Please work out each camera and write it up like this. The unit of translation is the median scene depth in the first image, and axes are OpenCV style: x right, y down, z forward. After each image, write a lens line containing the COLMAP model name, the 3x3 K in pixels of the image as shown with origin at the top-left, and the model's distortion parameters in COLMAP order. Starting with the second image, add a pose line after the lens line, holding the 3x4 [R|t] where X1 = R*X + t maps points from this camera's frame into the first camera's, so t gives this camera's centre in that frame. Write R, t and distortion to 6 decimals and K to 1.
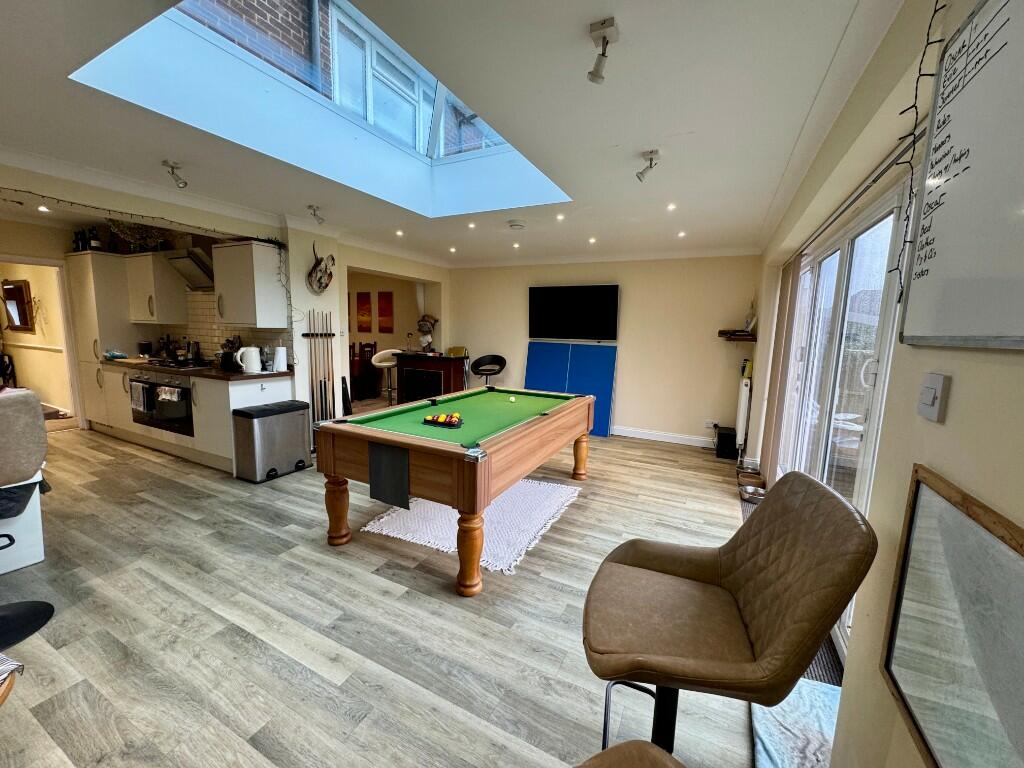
lens RADIAL K [[411.5, 0, 511.9], [0, 411.5, 383.0], [0, 0, 1]] dist [0.000266, -0.000034]
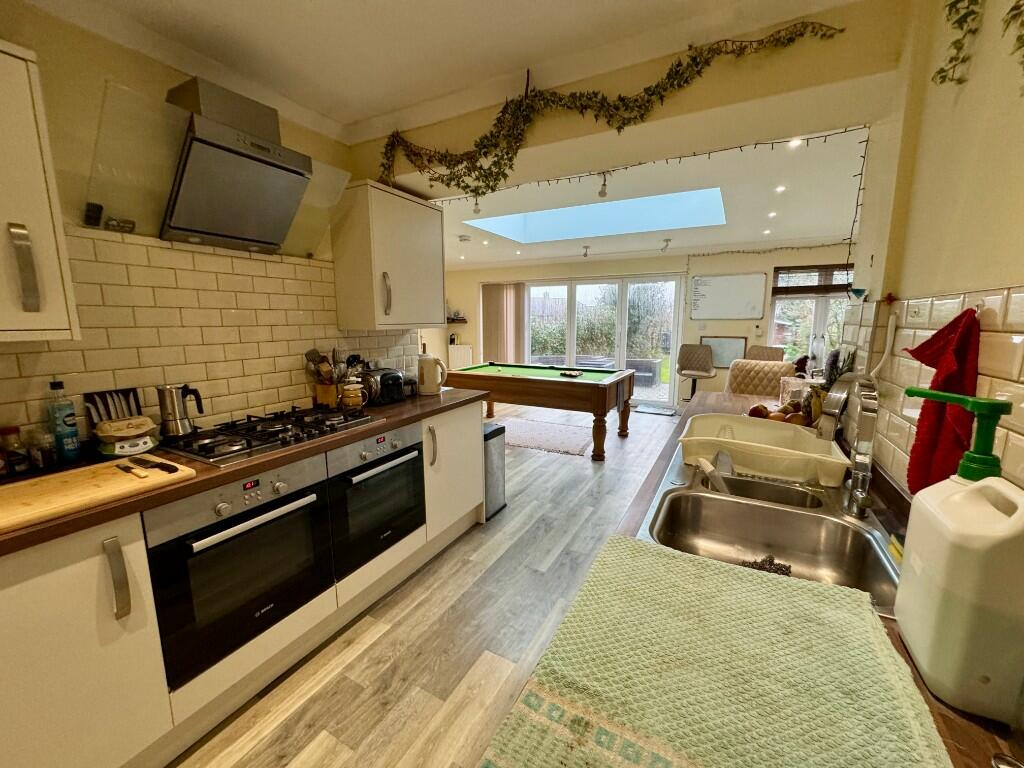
lens RADIAL K [[411.5, 0, 512.5], [0, 411.5, 384.4], [0, 0, 1]] dist [0.000266, -0.000034]
pose [[0.025334, -0.185343, 0.982347, -1.377059], [0.136180, 0.974142, 0.180283, -0.154980], [-0.990360, 0.129209, 0.049919, 0.873234]]
